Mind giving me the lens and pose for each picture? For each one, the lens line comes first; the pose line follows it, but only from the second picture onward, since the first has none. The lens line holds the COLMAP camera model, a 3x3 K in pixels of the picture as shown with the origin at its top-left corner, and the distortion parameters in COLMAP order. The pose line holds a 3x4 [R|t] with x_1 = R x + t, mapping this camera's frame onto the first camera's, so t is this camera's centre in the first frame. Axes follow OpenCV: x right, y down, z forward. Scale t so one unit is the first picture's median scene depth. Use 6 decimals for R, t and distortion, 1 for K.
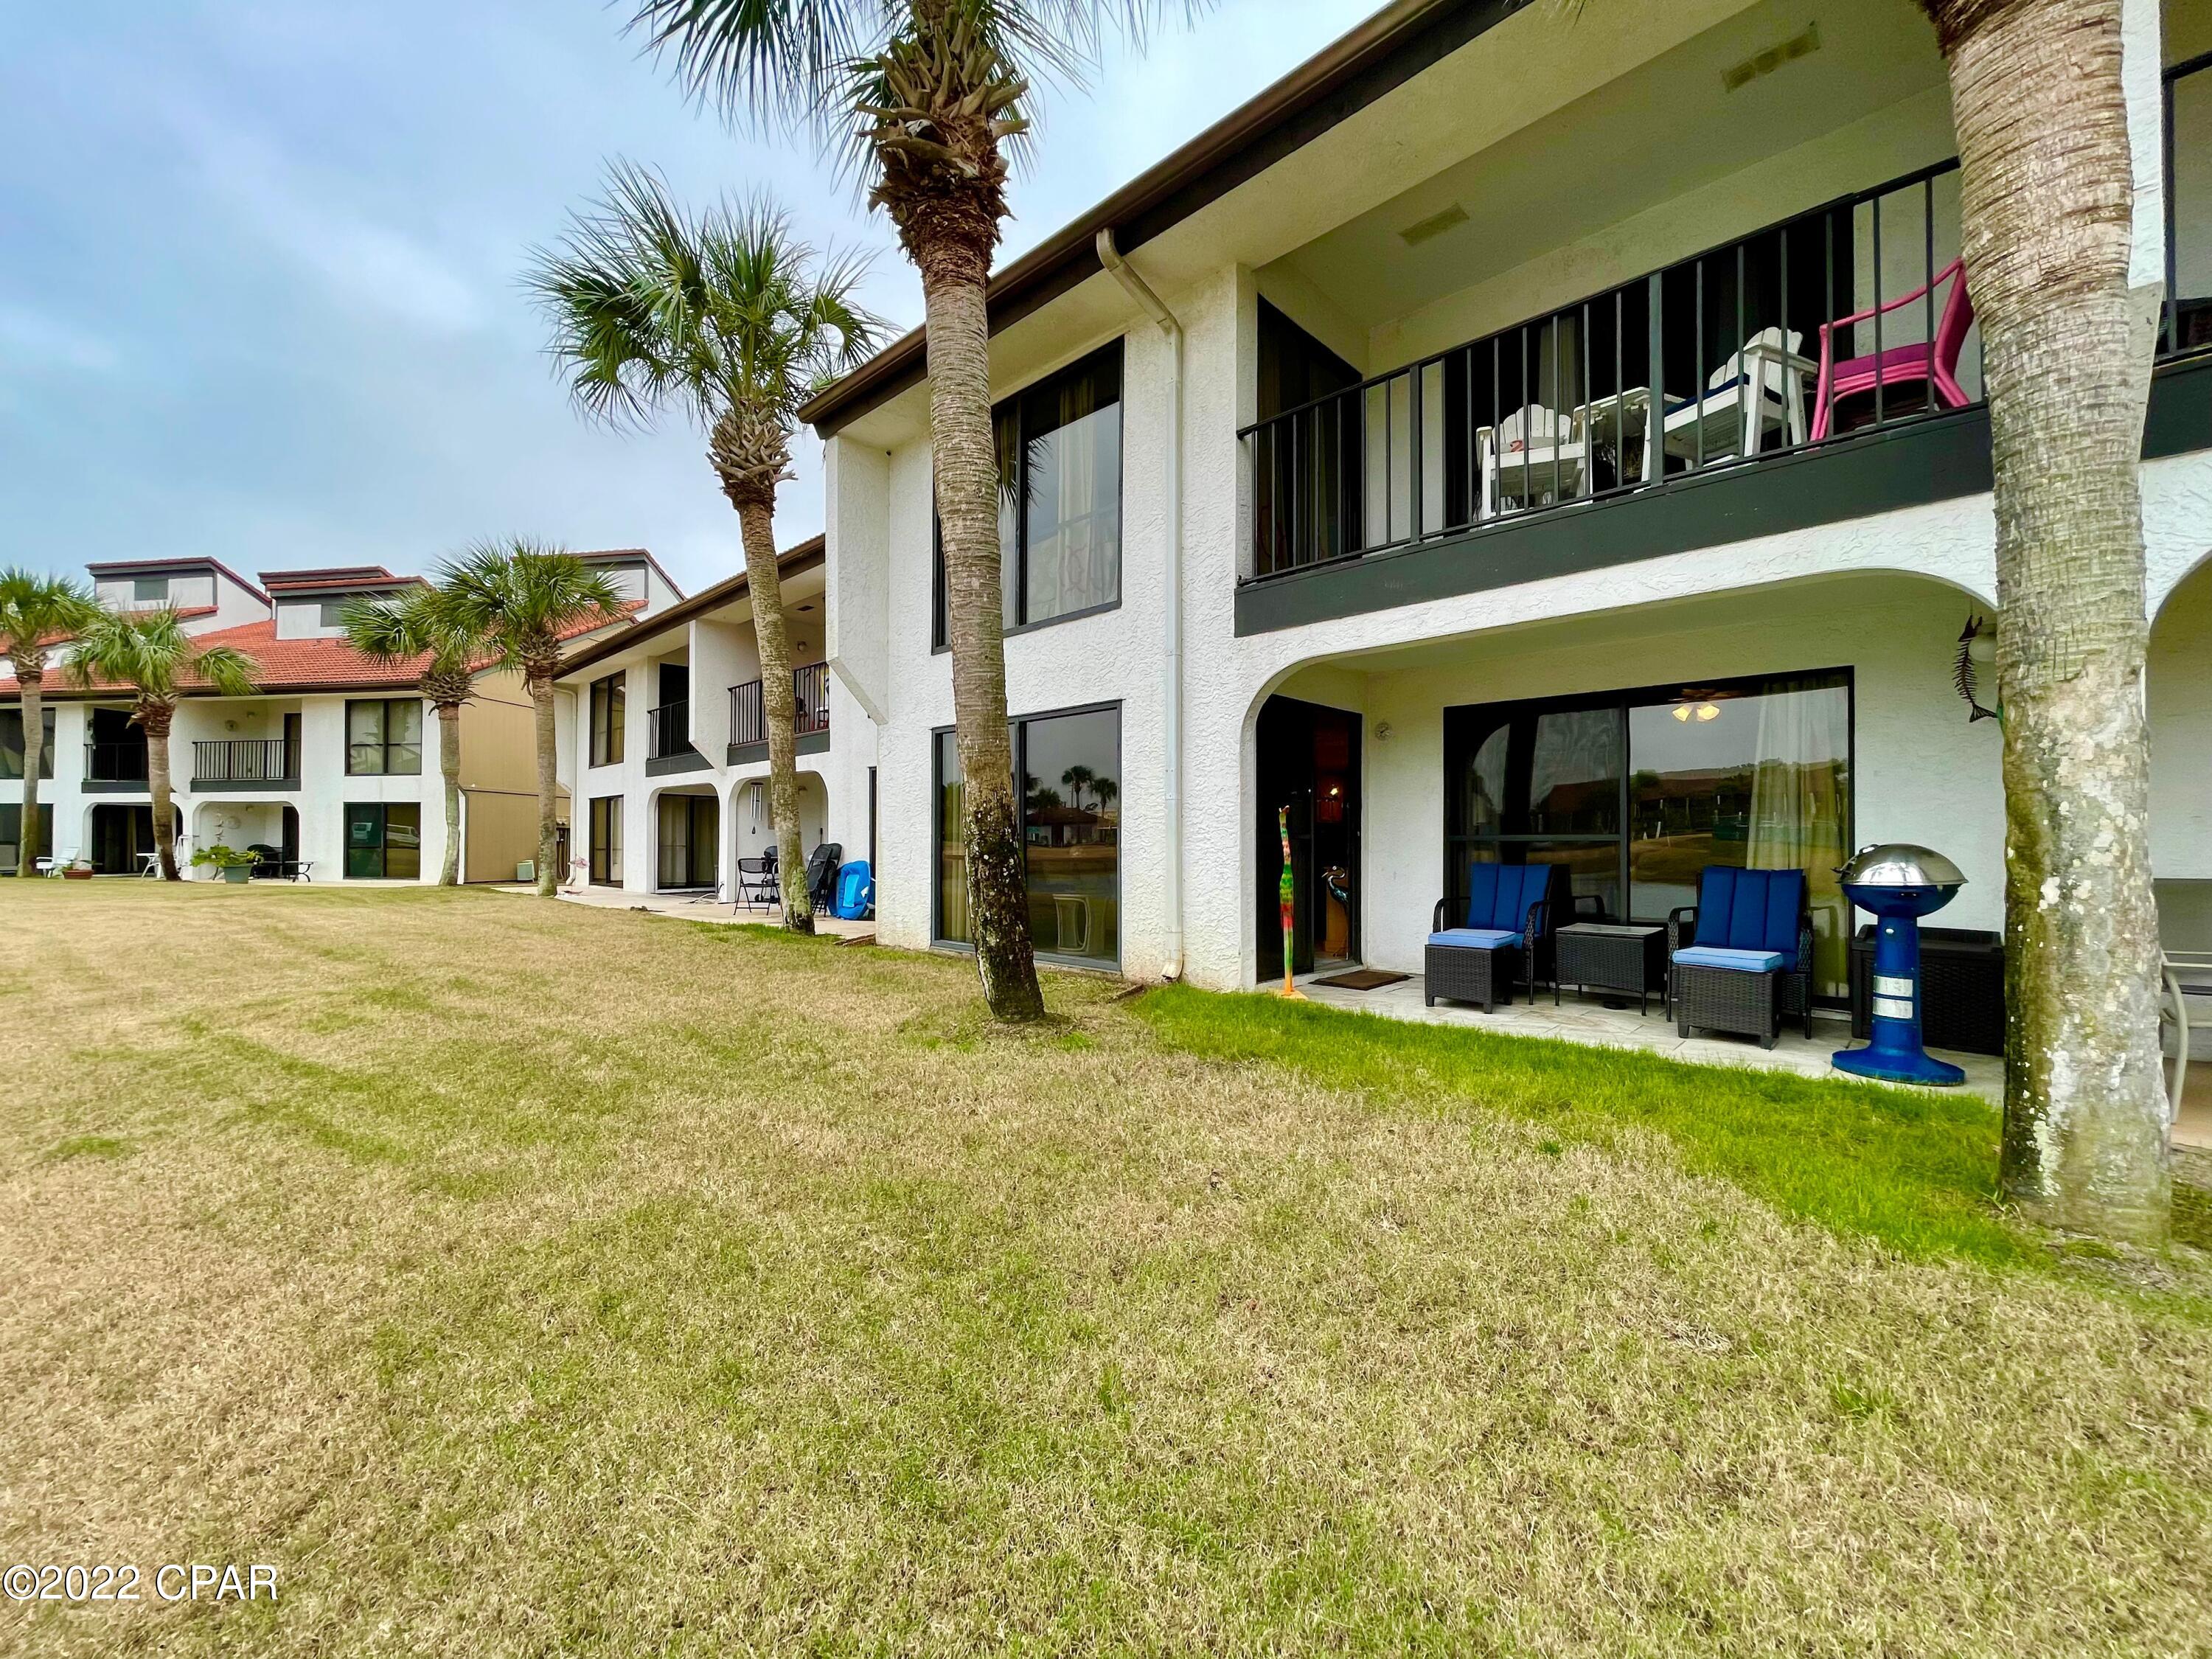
lens RADIAL K [[887.0, 0, 1104.5], [0, 887.0, 841.4], [0, 0, 1]] dist [0.000295, 0.000019]
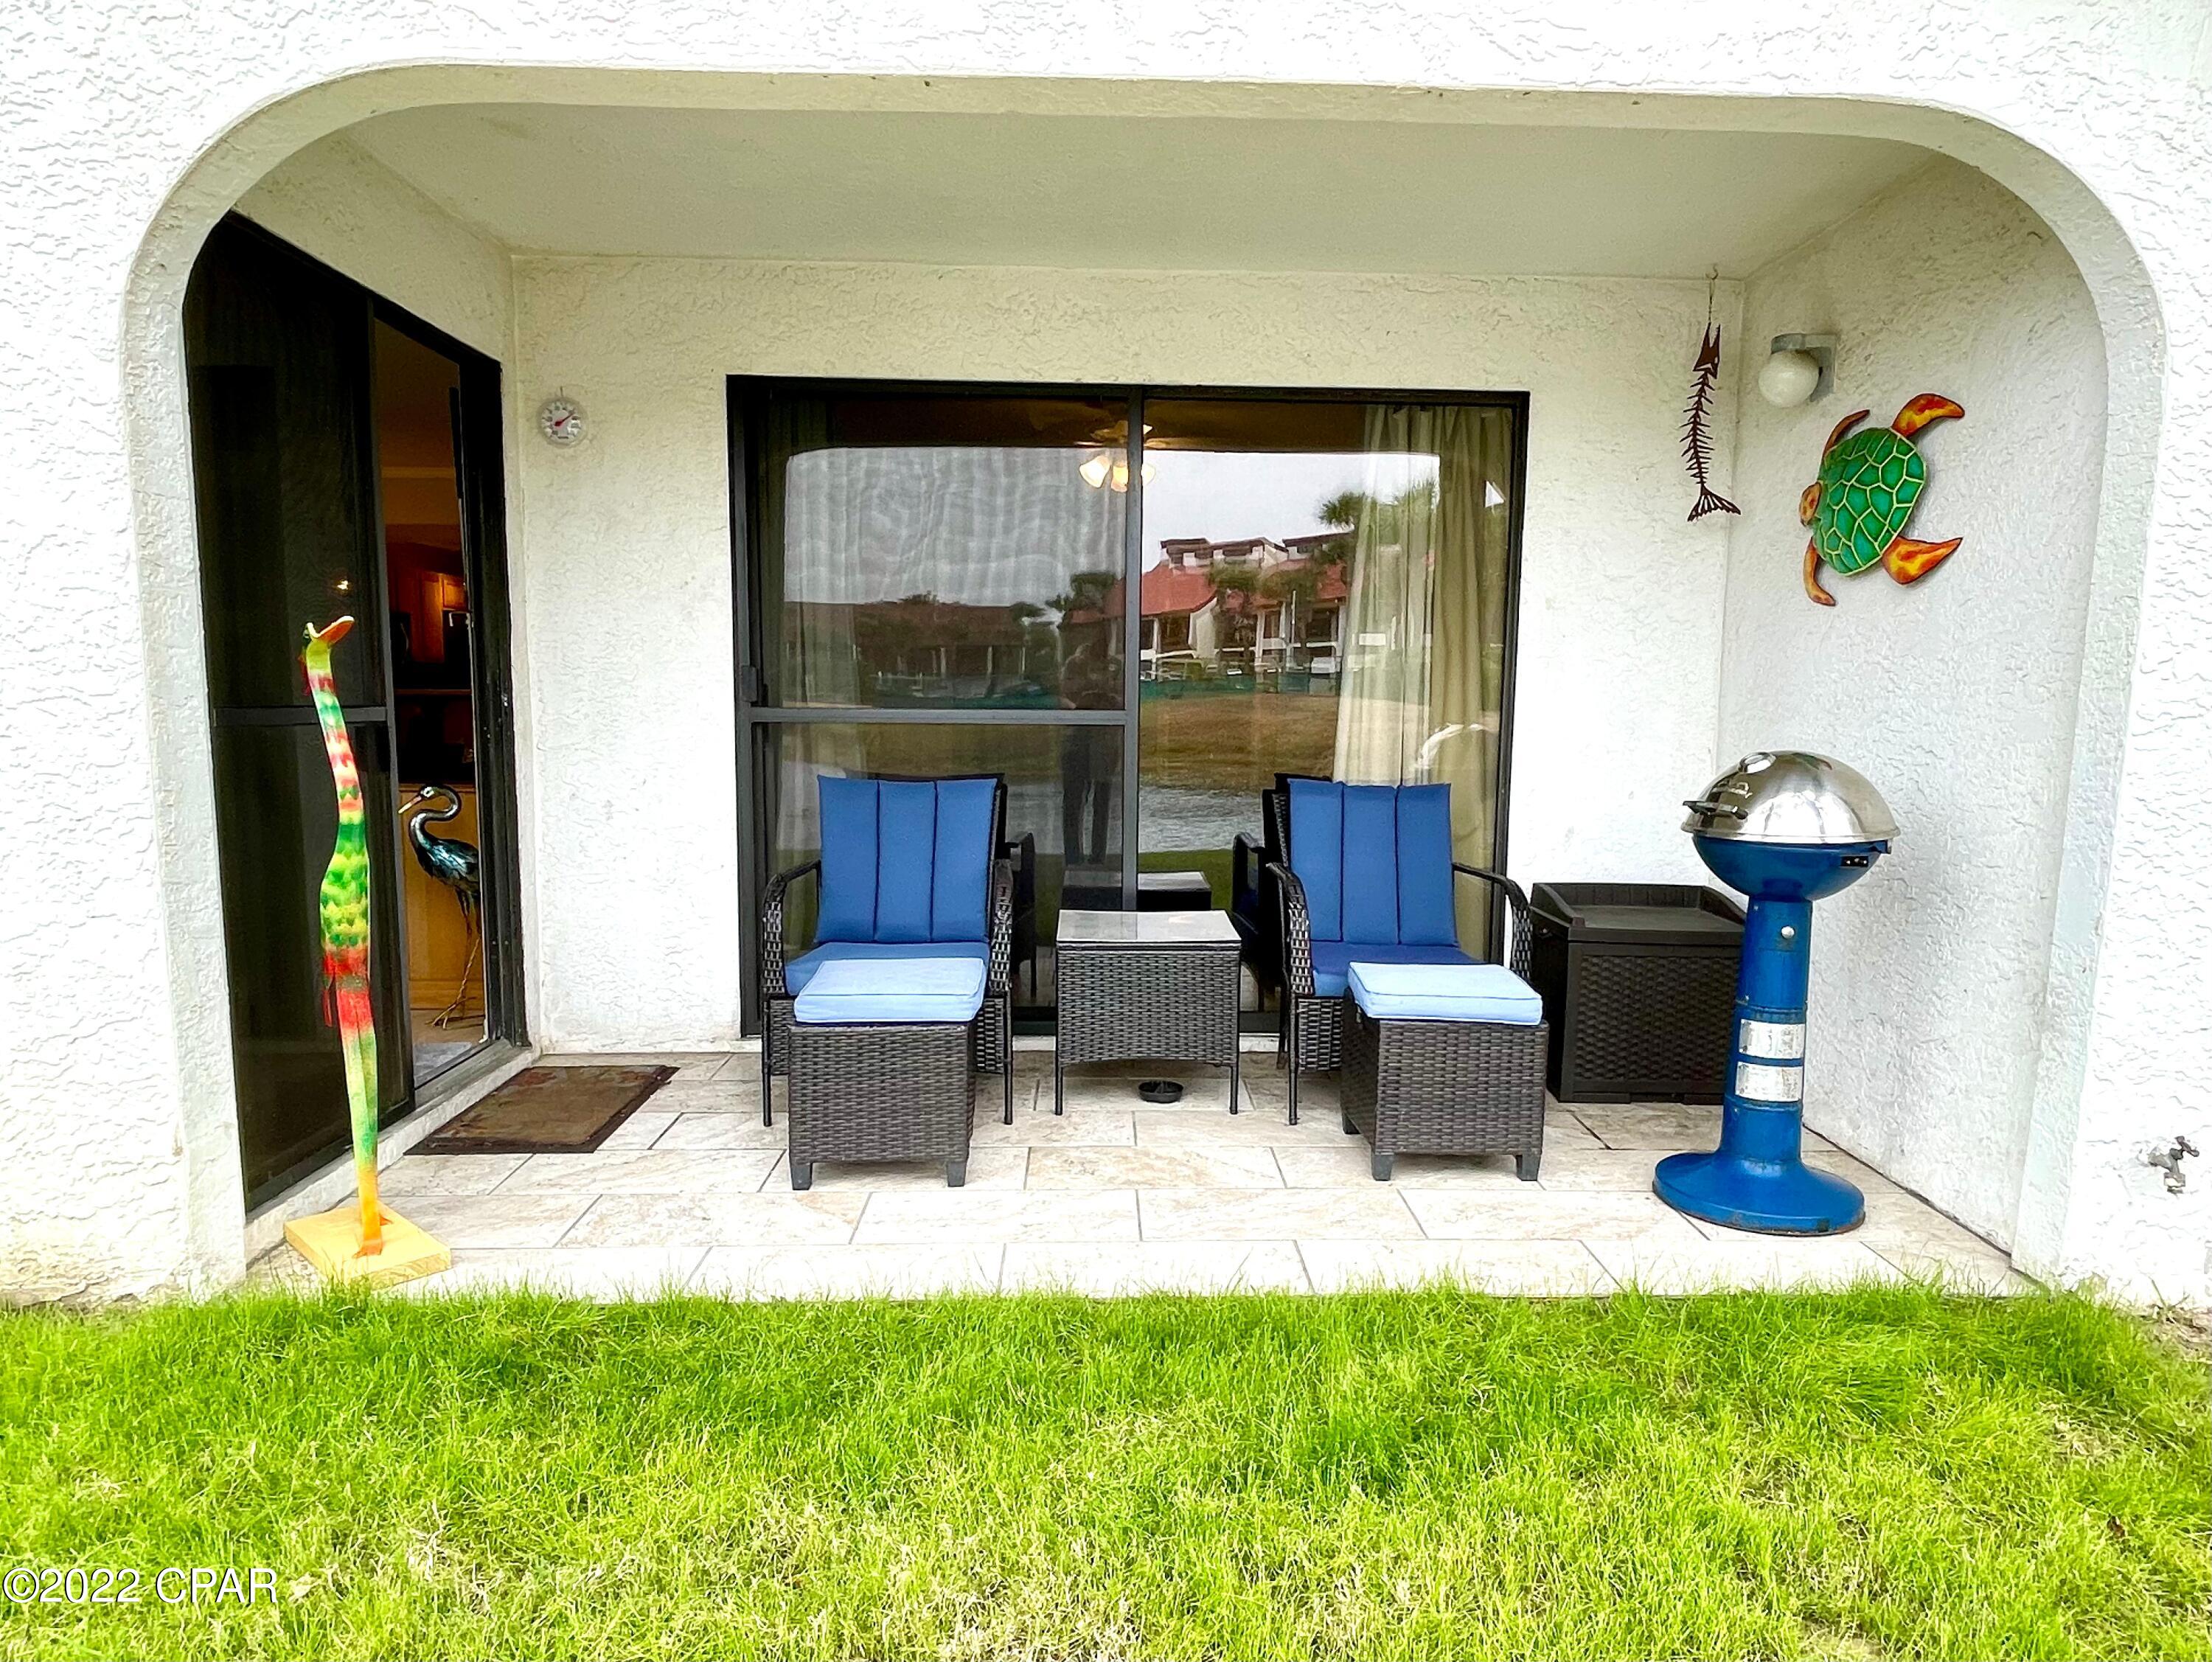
lens RADIAL K [[1402.6, 0, 1100.4], [0, 1402.6, 846.4], [0, 0, 1]] dist [0.004341, -0.000726]
pose [[0.700190, -0.073134, 0.710201, 0.051615], [-0.010507, 0.993576, 0.112674, -0.019357], [-0.713879, -0.086356, 0.694924, 0.499325]]
